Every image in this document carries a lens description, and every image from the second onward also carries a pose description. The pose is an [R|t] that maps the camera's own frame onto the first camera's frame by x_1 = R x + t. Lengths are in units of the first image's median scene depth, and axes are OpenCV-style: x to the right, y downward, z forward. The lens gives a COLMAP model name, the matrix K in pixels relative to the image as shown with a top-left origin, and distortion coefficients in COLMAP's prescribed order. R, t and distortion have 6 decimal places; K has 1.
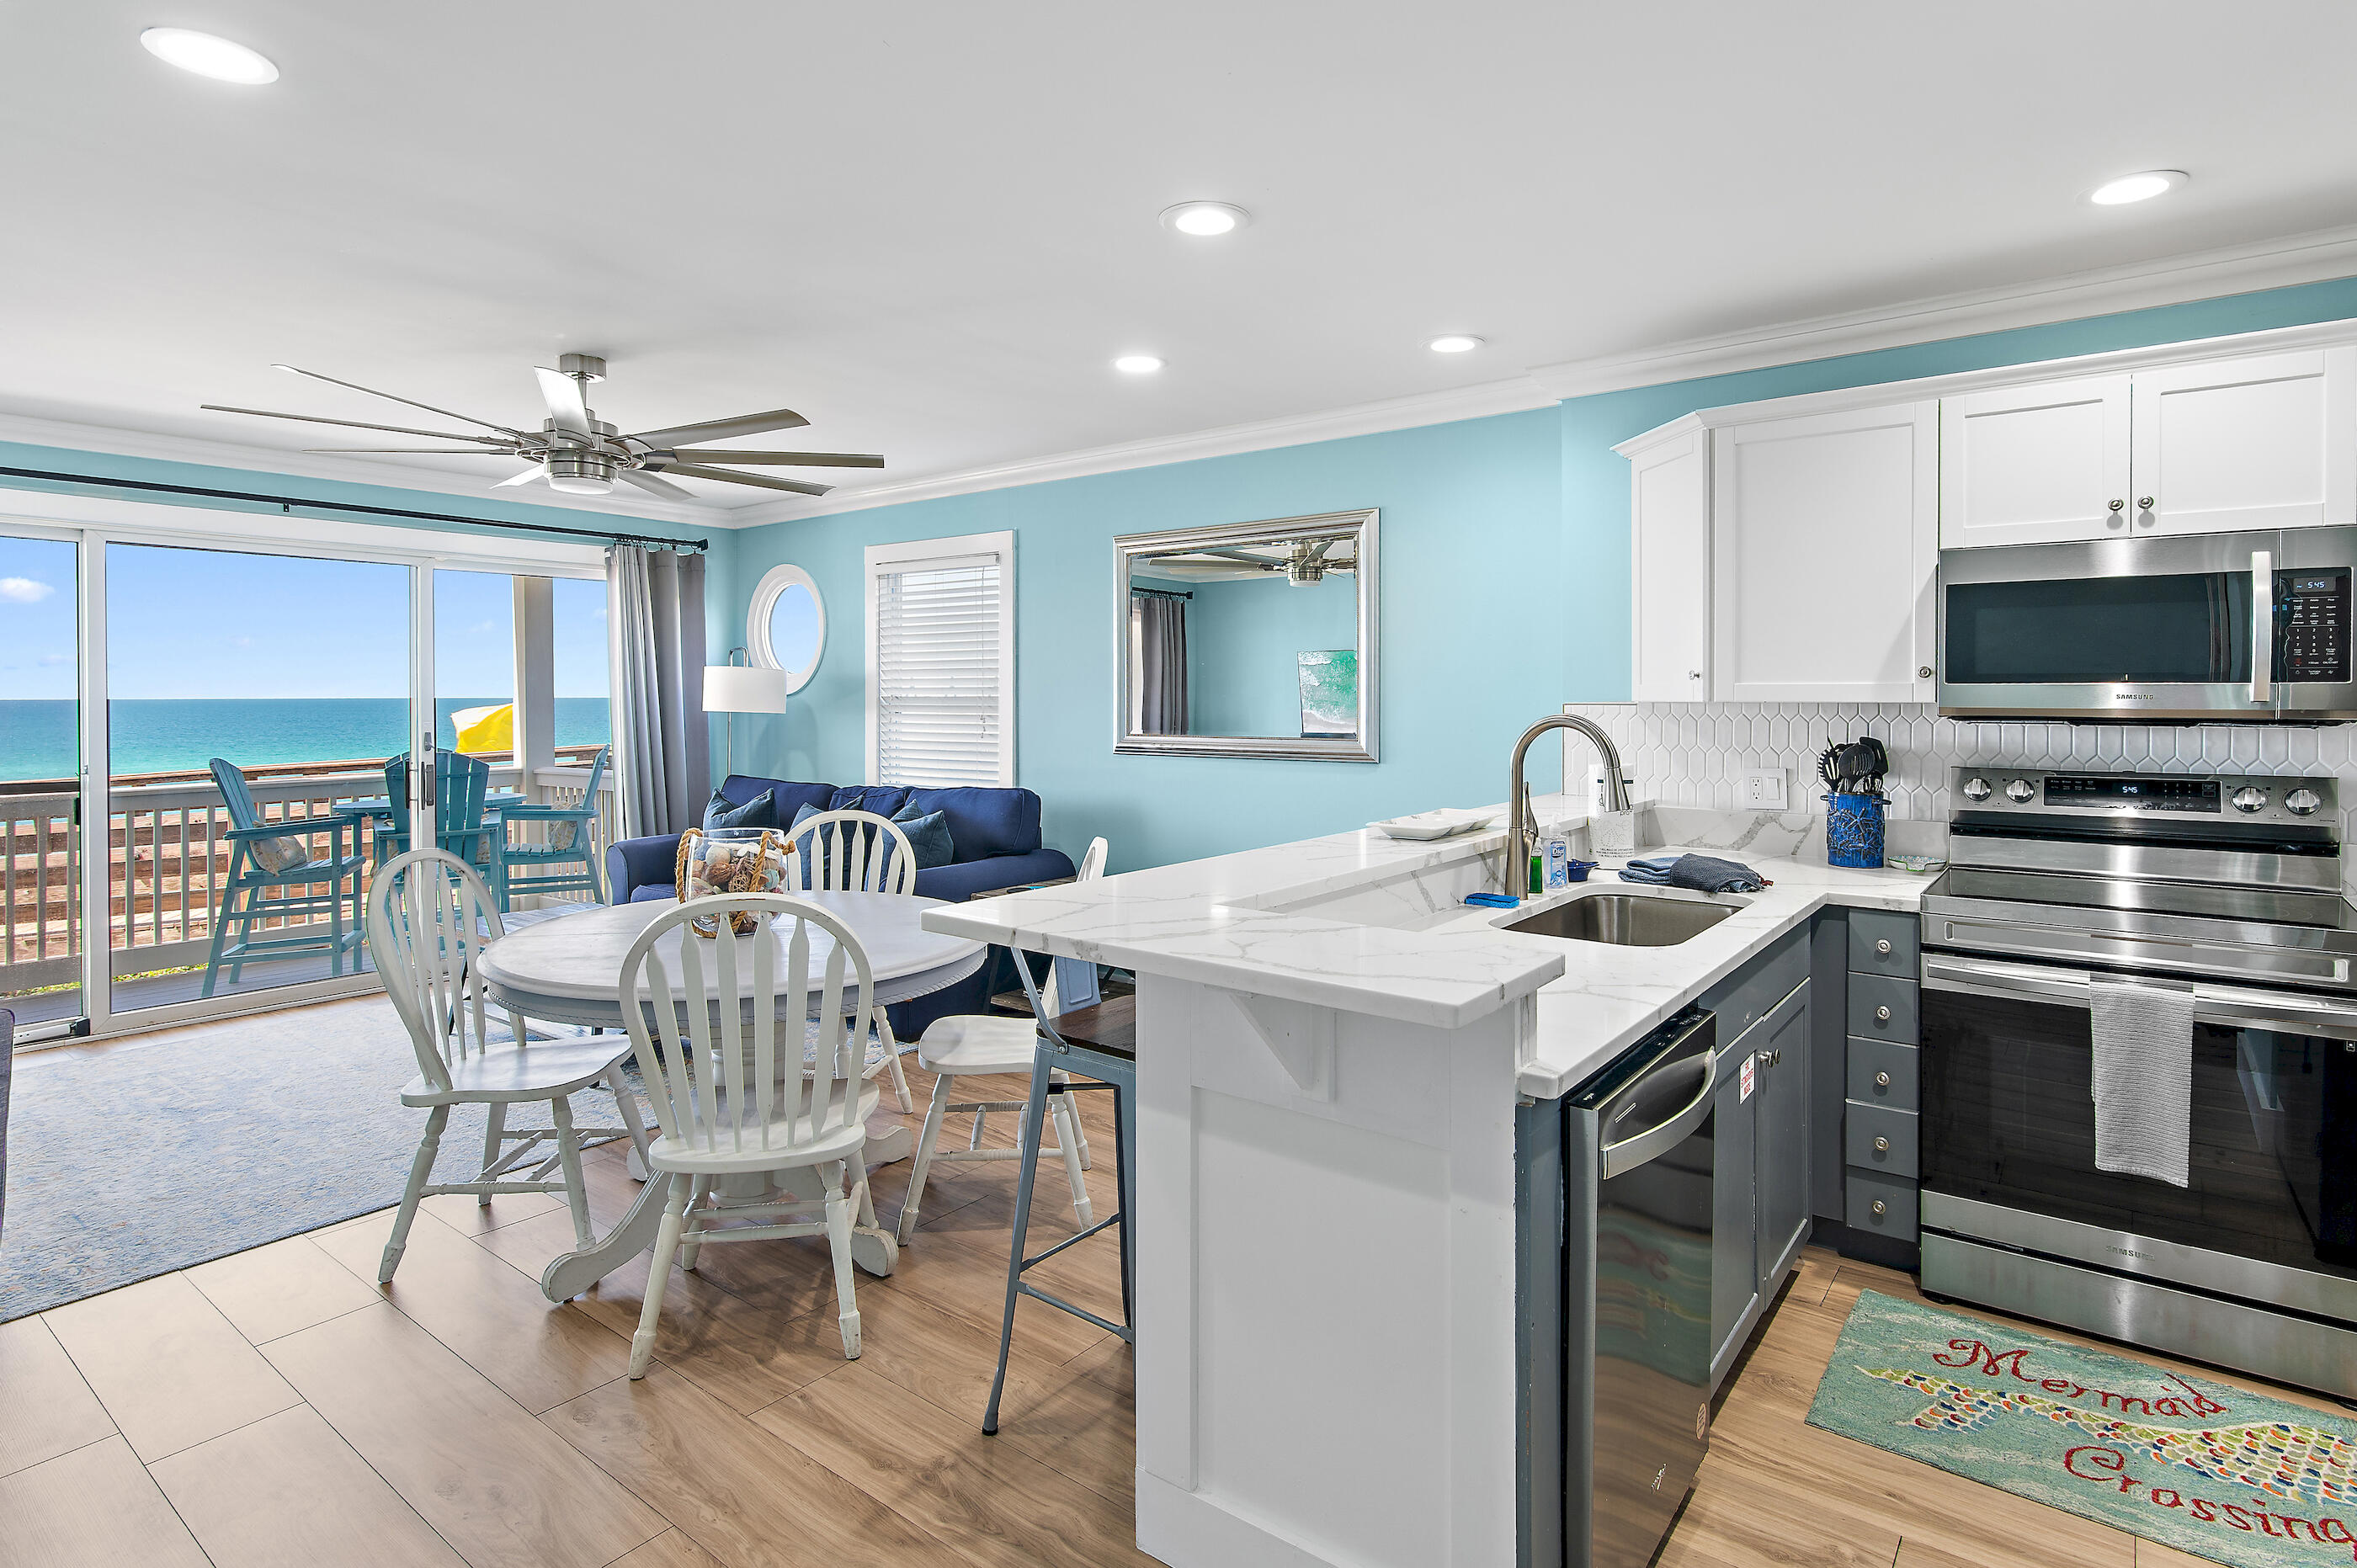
lens RADIAL K [[1204.8, 0, 1184.2], [0, 1204.8, 697.9], [0, 0, 1]] dist [0.030917, -0.028121]
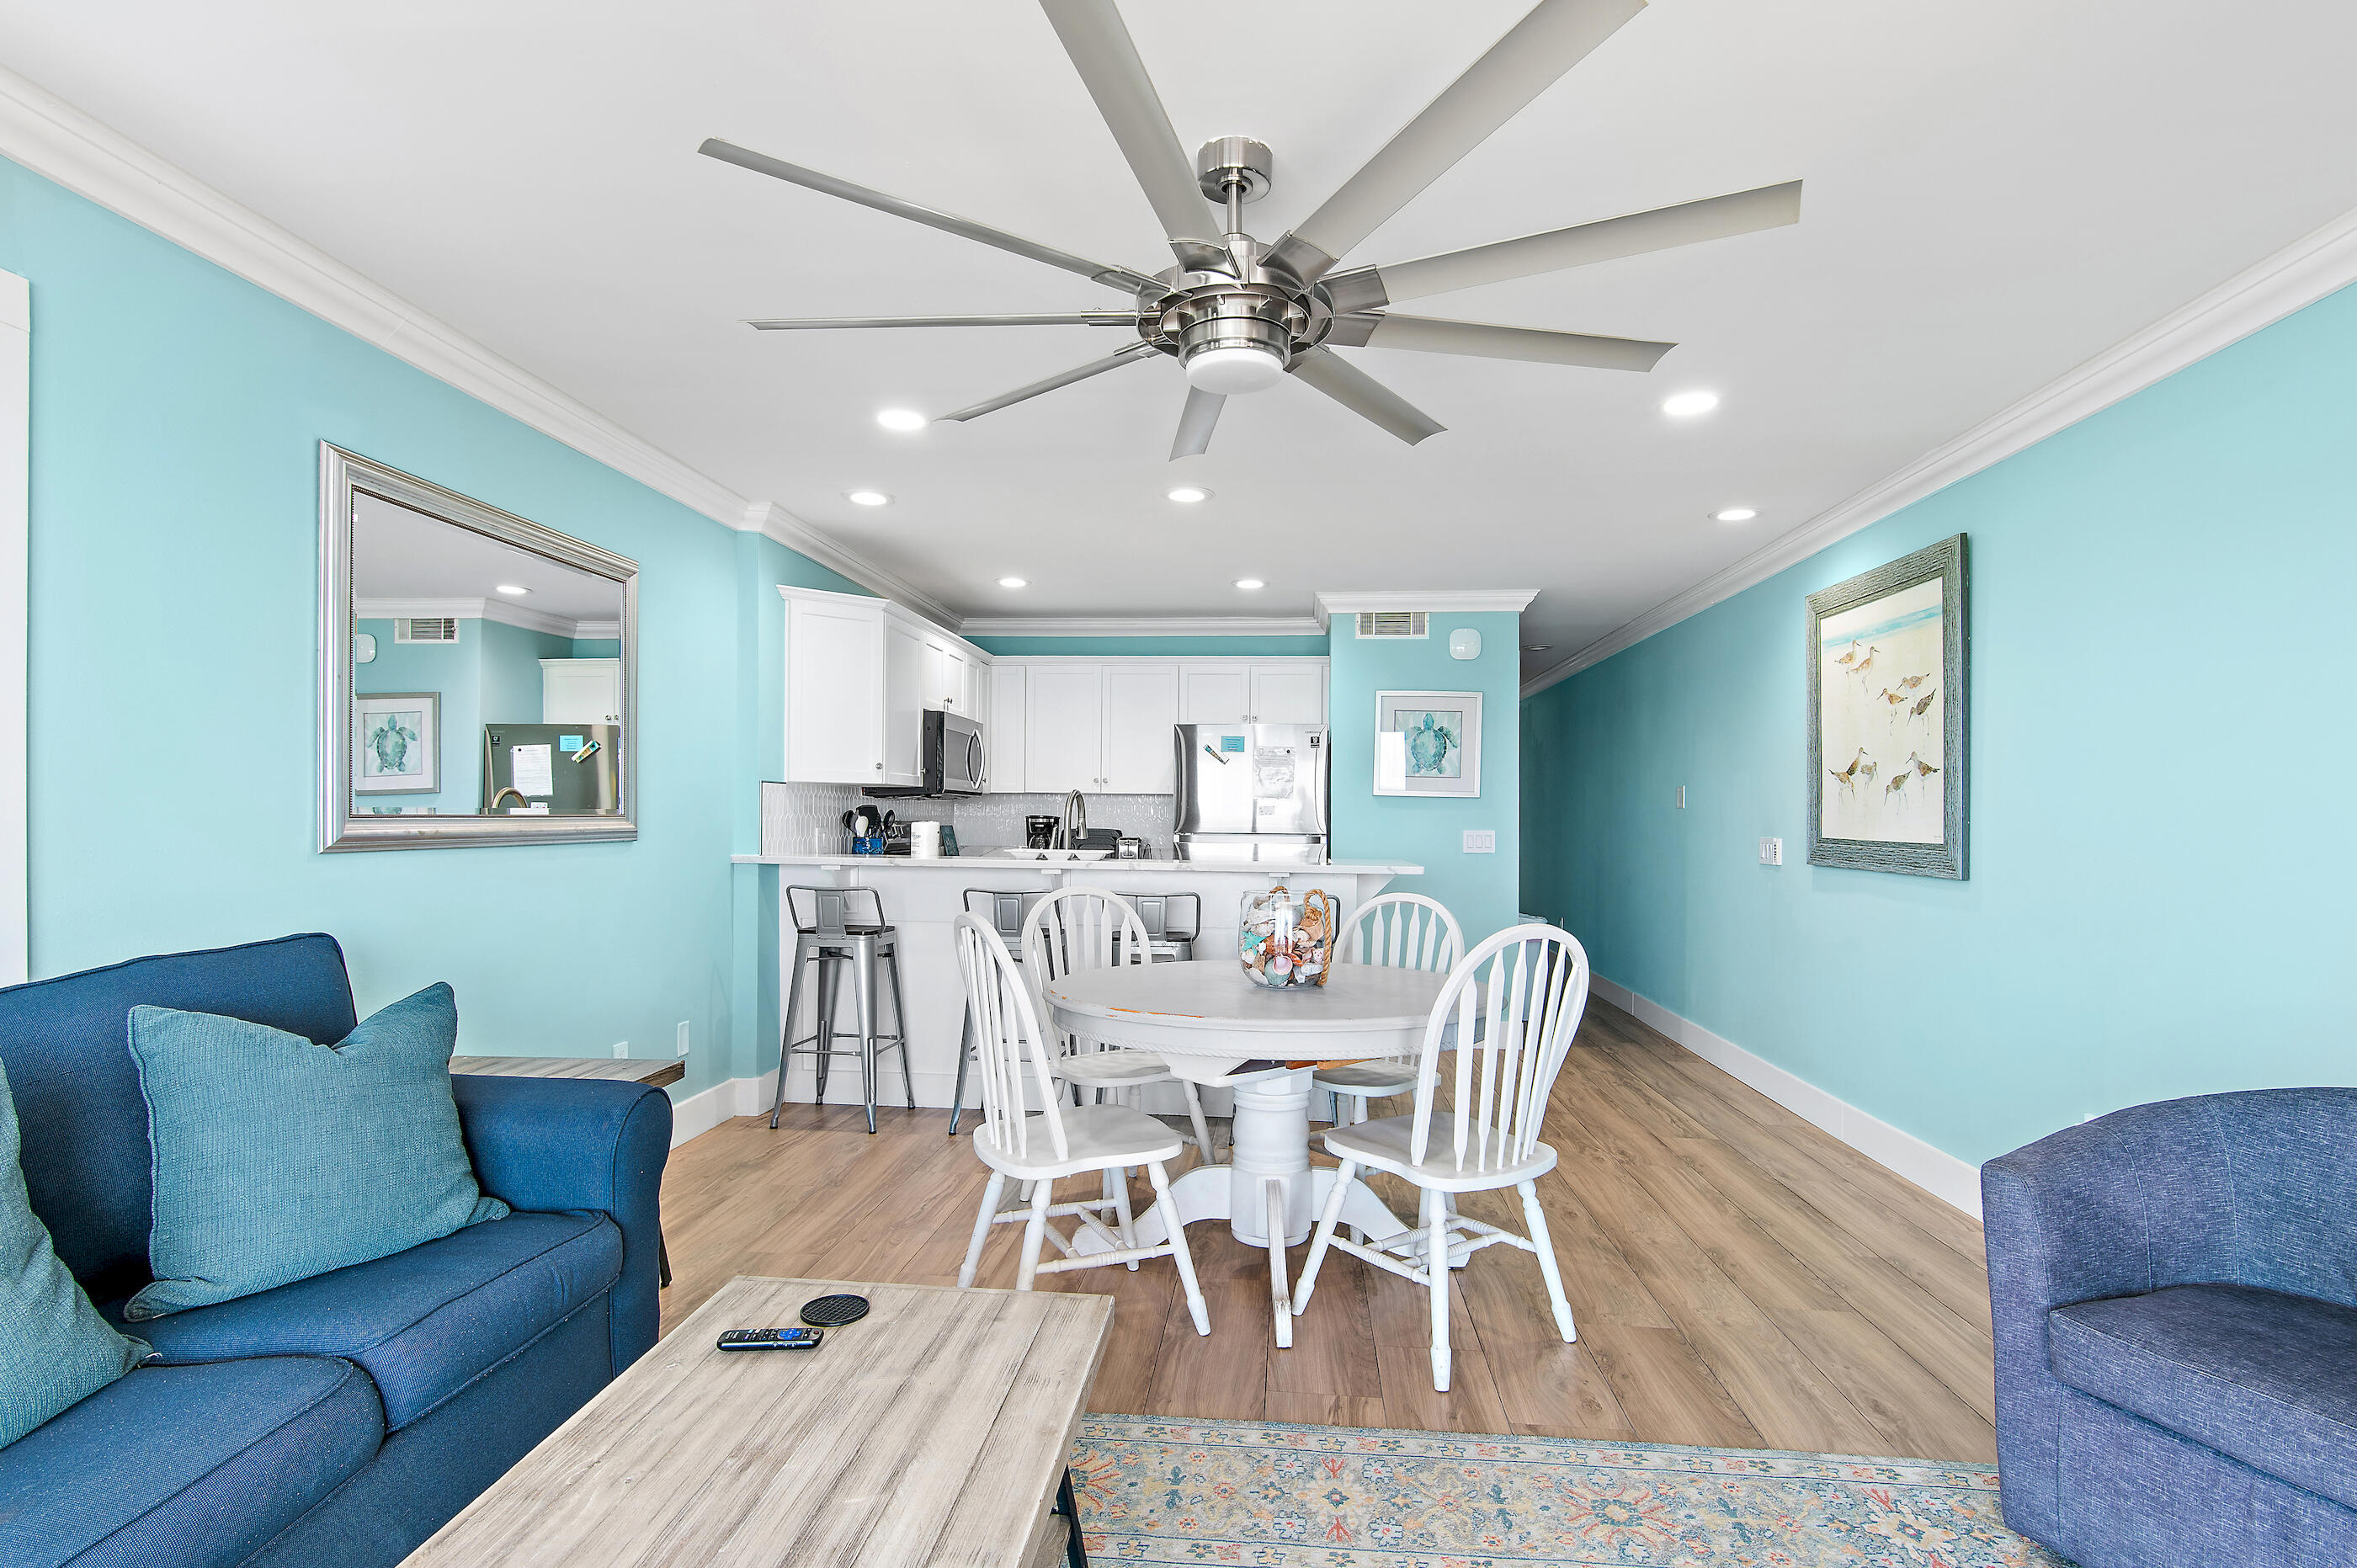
lens RADIAL K [[1185.0, 0, 1191.2], [0, 1185.0, 821.7], [0, 0, 1]] dist [-0.000166, -0.000651]
pose [[-0.550672, -0.003260, 0.834716, -0.580862], [-0.001277, 0.999994, 0.003063, 0.024722], [-0.834721, 0.000620, -0.550673, 0.805254]]
